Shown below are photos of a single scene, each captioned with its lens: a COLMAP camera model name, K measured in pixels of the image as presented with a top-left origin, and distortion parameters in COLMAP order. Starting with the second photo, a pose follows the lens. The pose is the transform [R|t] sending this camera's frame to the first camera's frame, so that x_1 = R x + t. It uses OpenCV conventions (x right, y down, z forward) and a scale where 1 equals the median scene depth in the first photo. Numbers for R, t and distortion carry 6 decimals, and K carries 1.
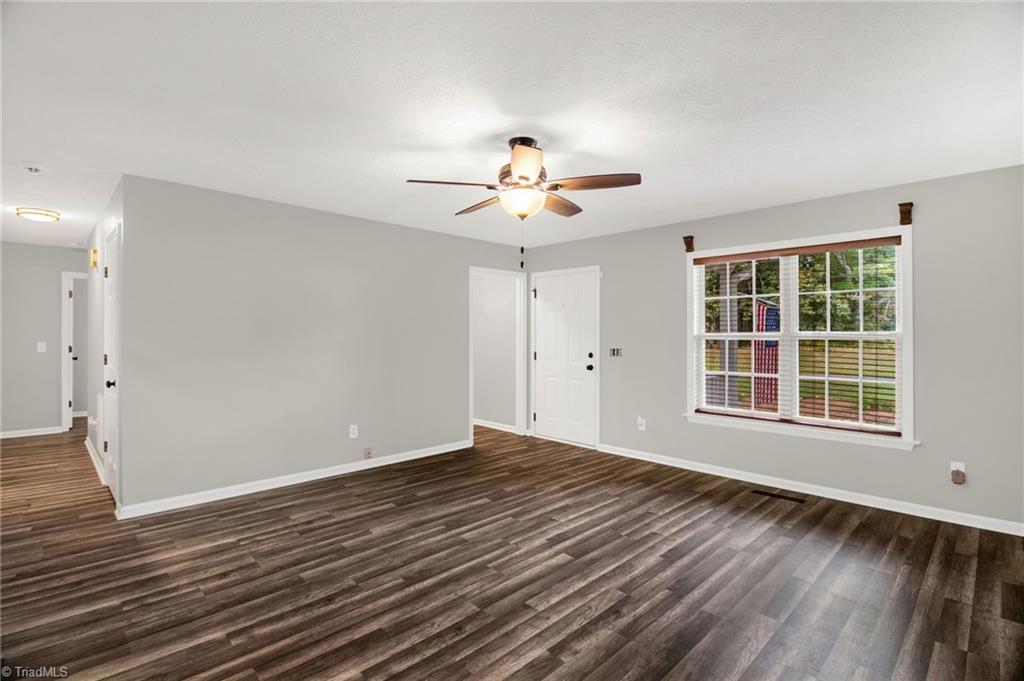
lens RADIAL K [[464.1, 0, 485.3], [0, 464.1, 338.7], [0, 0, 1]] dist [-0.011714, -0.000710]
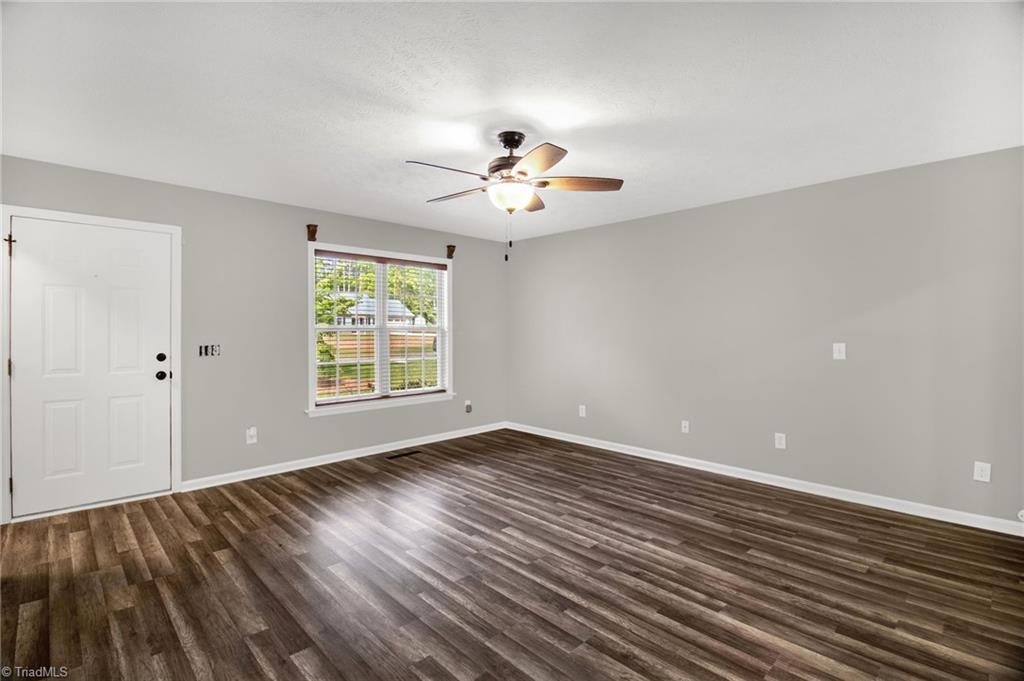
lens RADIAL K [[492.8, 0, 504.6], [0, 492.8, 342.2], [0, 0, 1]] dist [0.000376, -0.015034]
pose [[-0.017649, -0.030556, 0.999377, -0.977870], [0.004859, 0.999518, 0.030646, -0.011509], [-0.999832, 0.005397, -0.017492, 1.016203]]
